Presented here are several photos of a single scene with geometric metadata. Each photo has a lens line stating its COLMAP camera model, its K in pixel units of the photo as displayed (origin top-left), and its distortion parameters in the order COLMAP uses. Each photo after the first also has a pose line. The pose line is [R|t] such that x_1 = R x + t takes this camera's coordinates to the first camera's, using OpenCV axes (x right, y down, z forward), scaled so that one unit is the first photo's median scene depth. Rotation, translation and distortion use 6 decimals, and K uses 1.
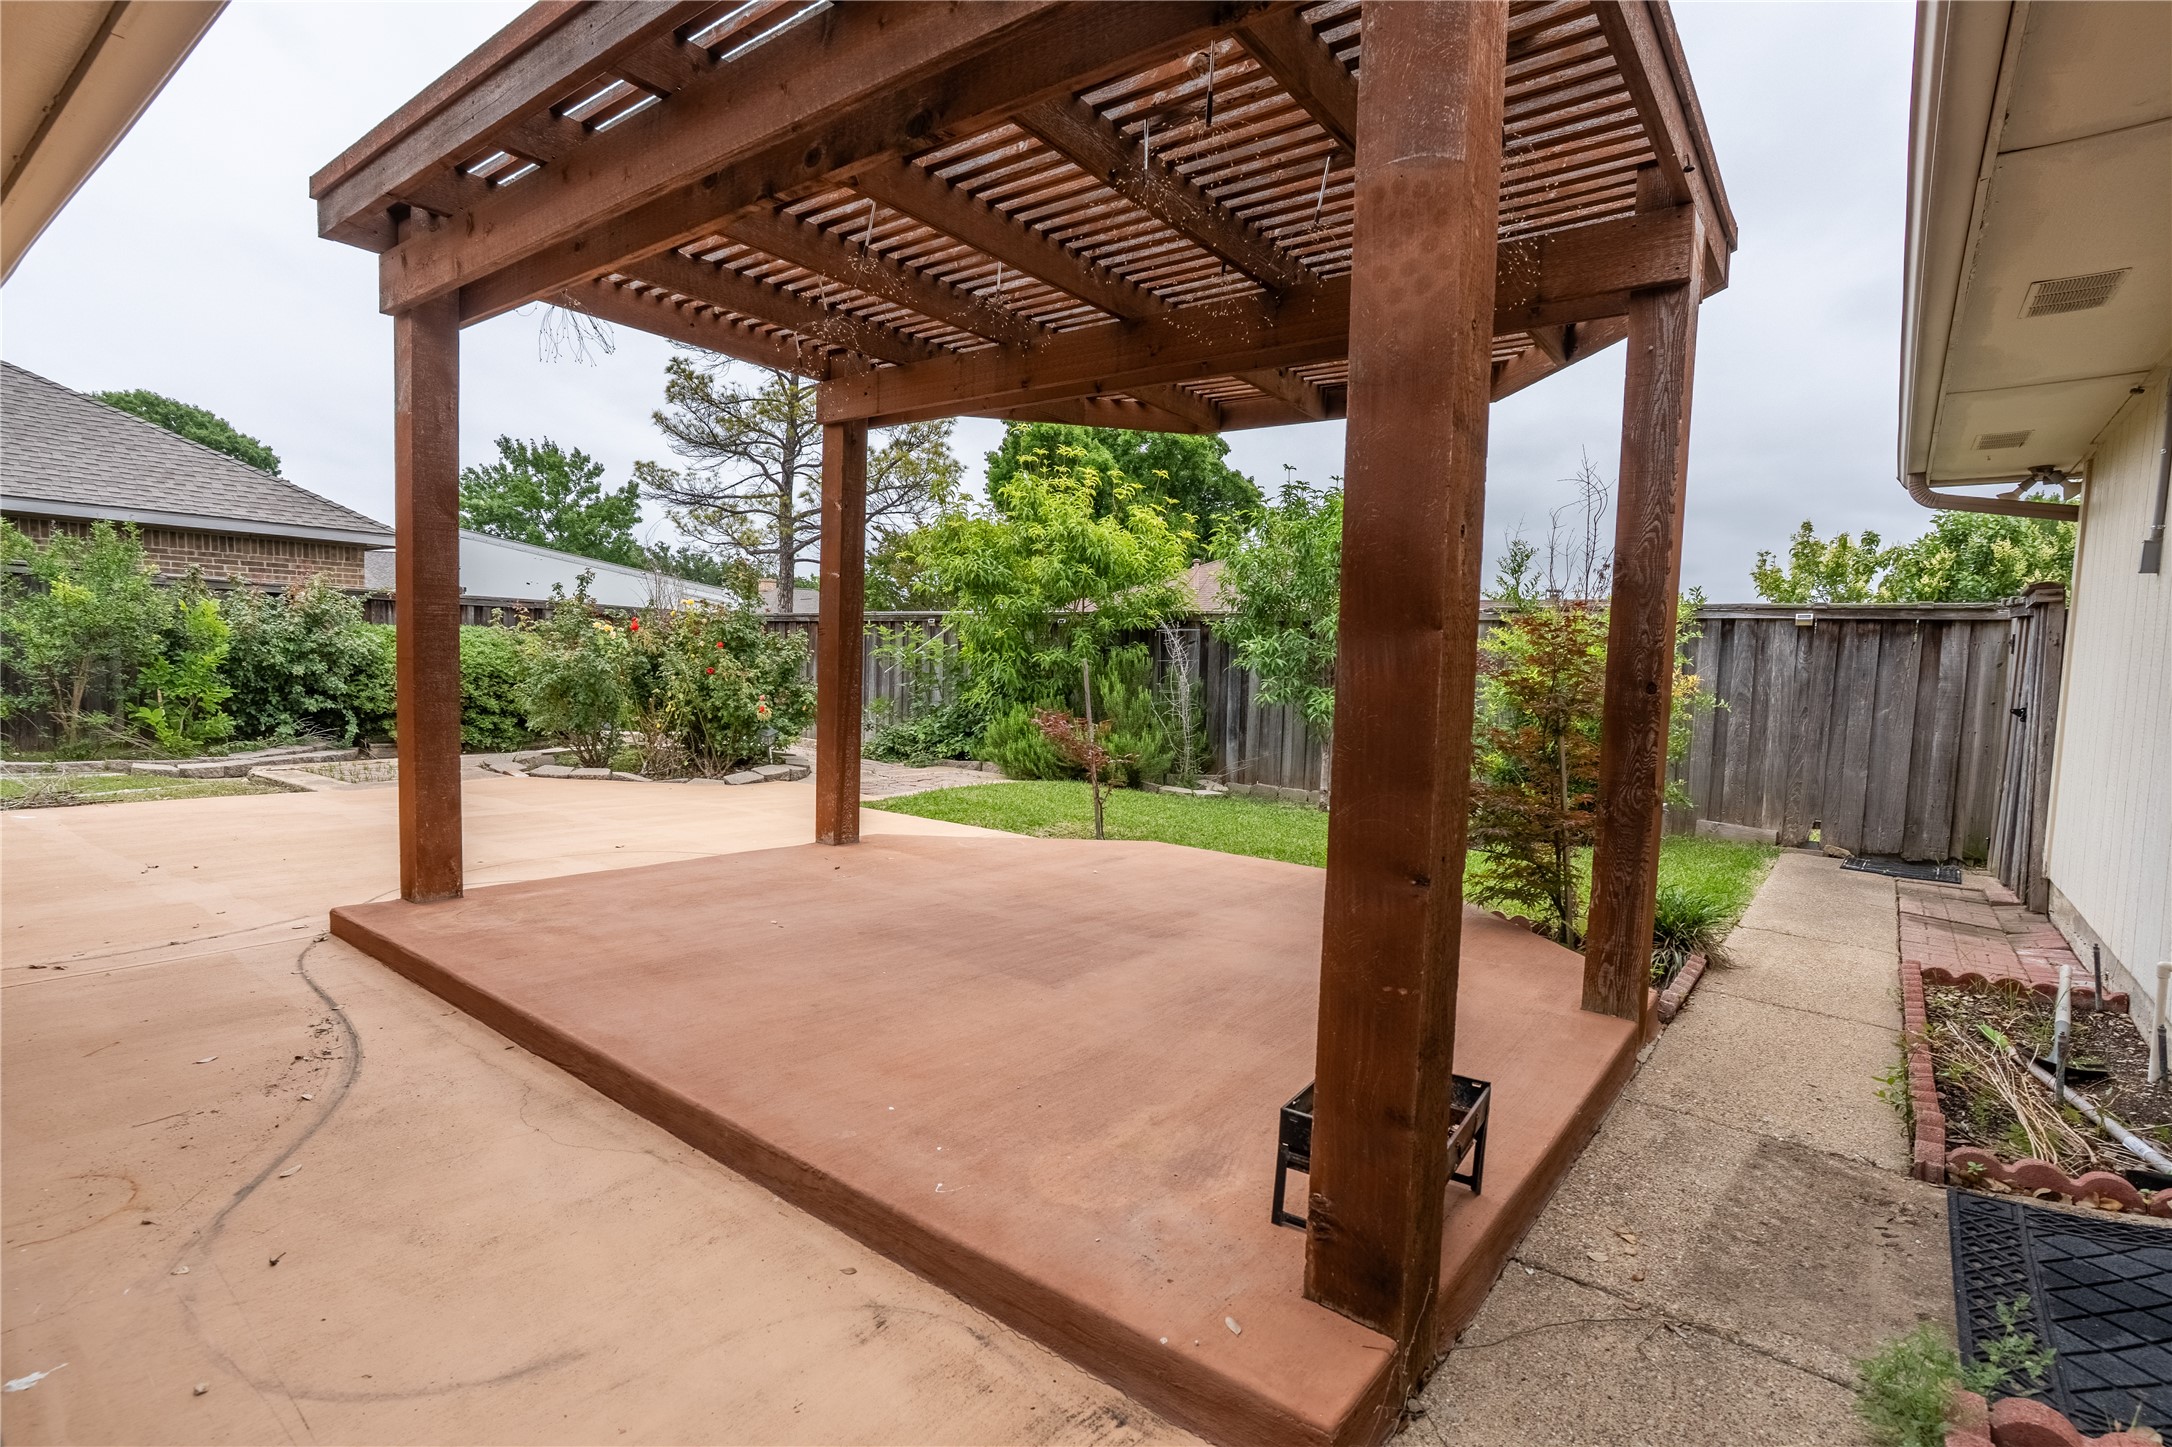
lens RADIAL K [[1045.2, 0, 1085.9], [0, 1045.2, 727.8], [0, 0, 1]] dist [-0.045180, 0.032052]
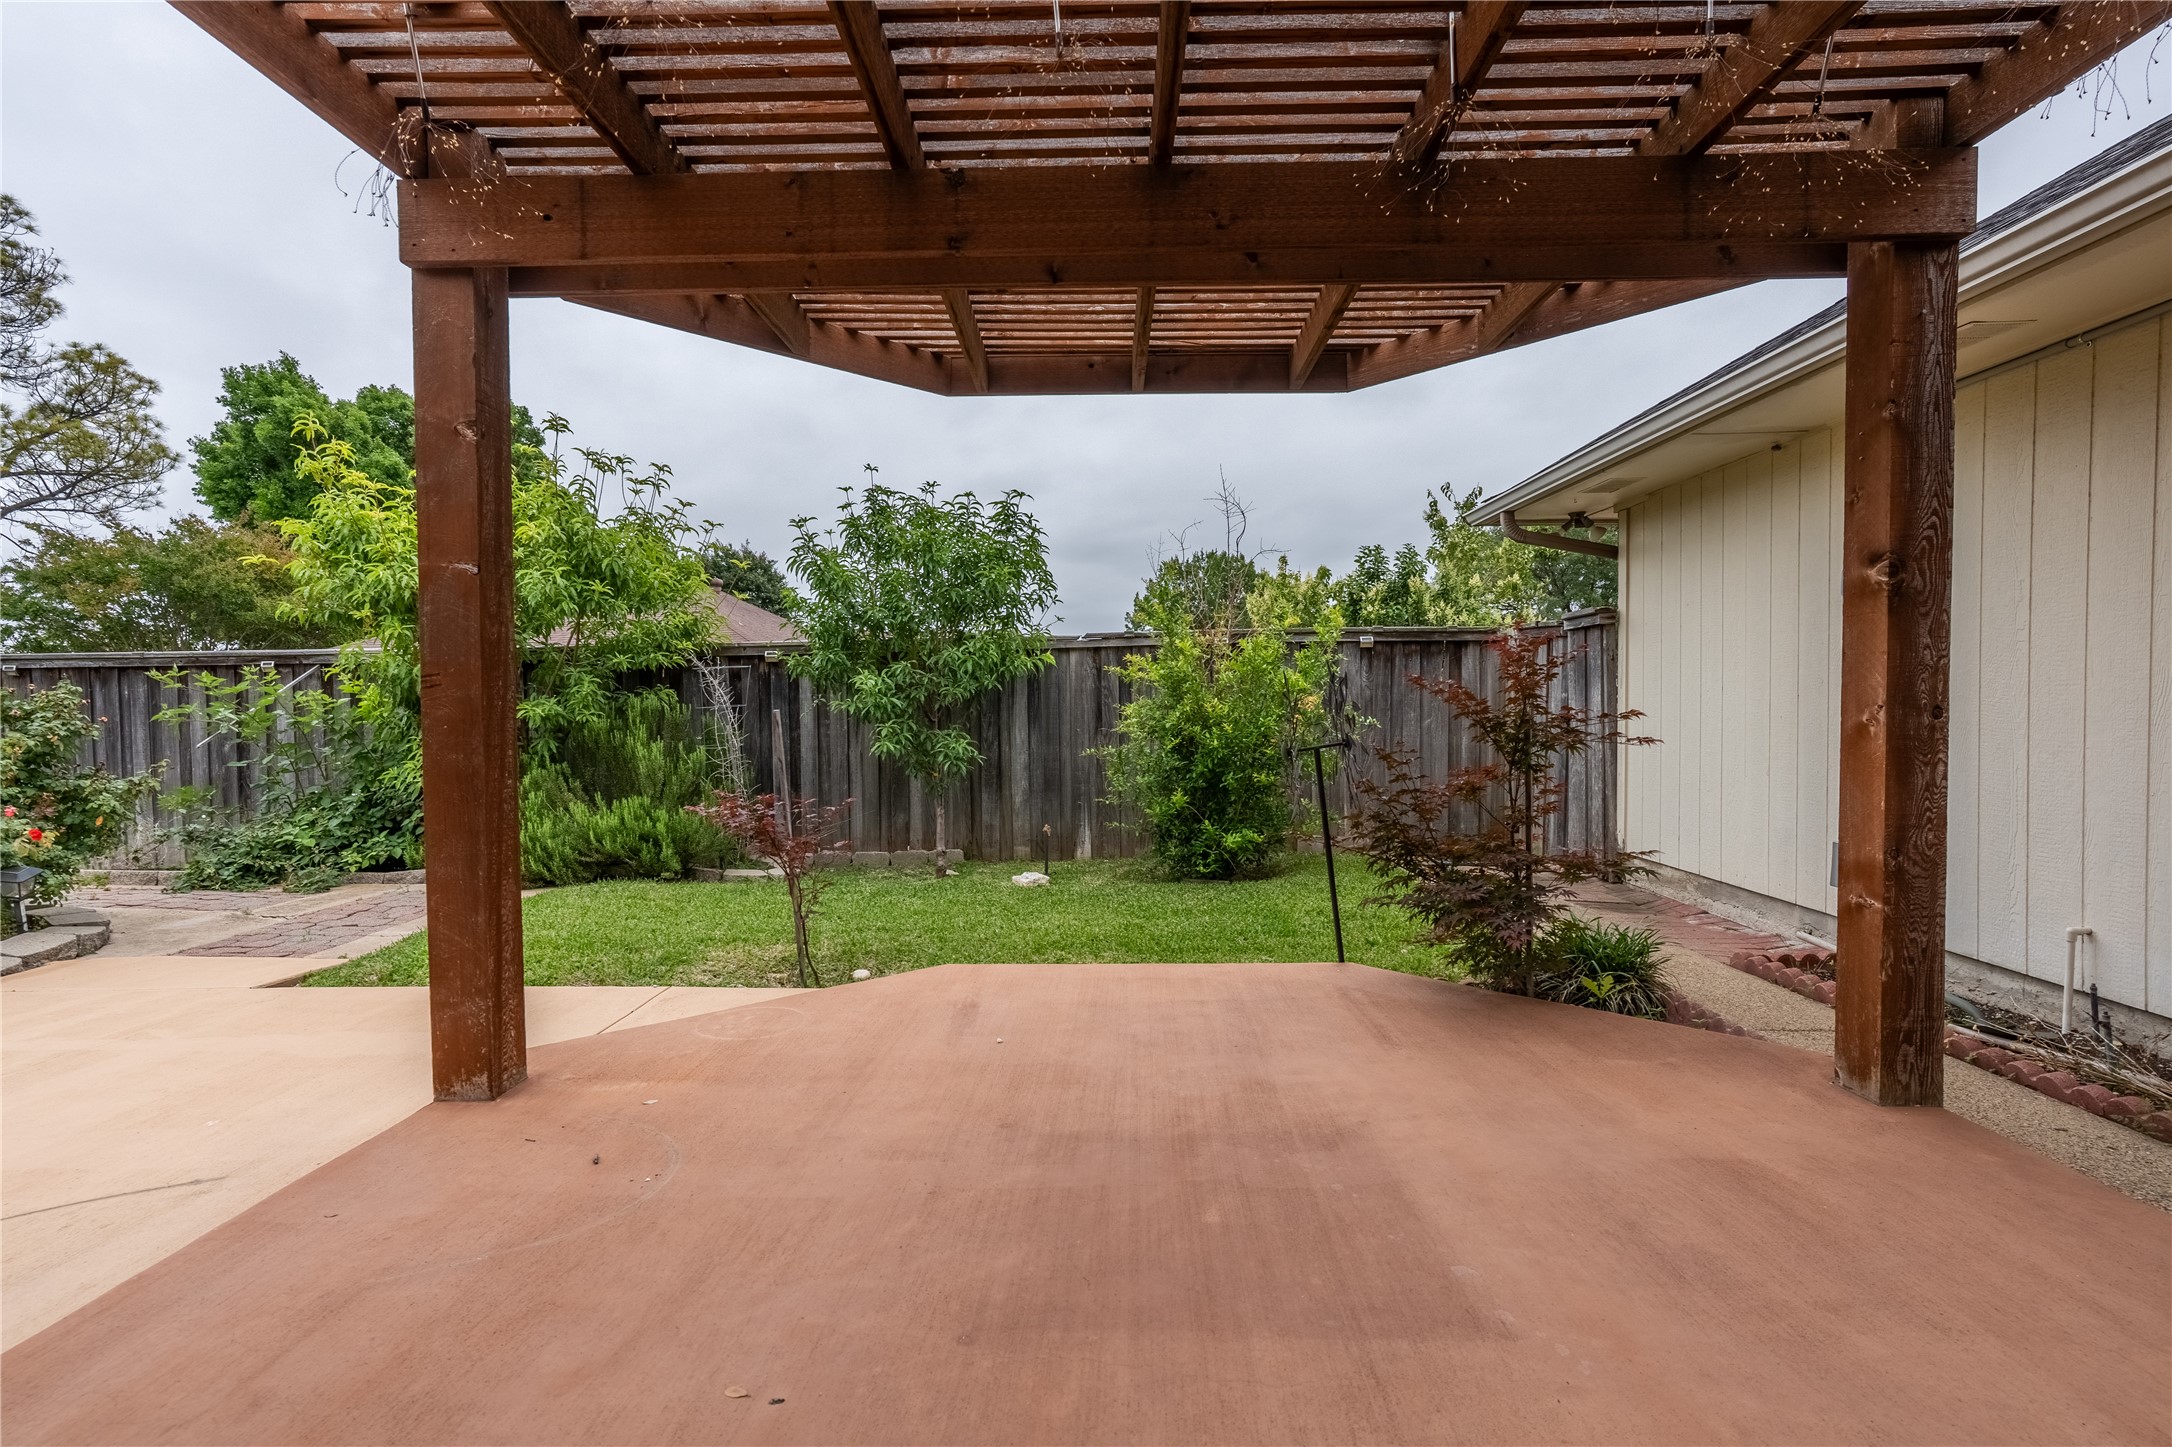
lens RADIAL K [[1045.2, 0, 1085.9], [0, 1045.2, 727.8], [0, 0, 1]] dist [-0.045180, 0.032052]
pose [[0.804788, -0.057987, 0.590723, -0.375313], [0.077313, 0.996979, -0.007463, -0.053104], [-0.588506, 0.051677, 0.806840, 0.528503]]
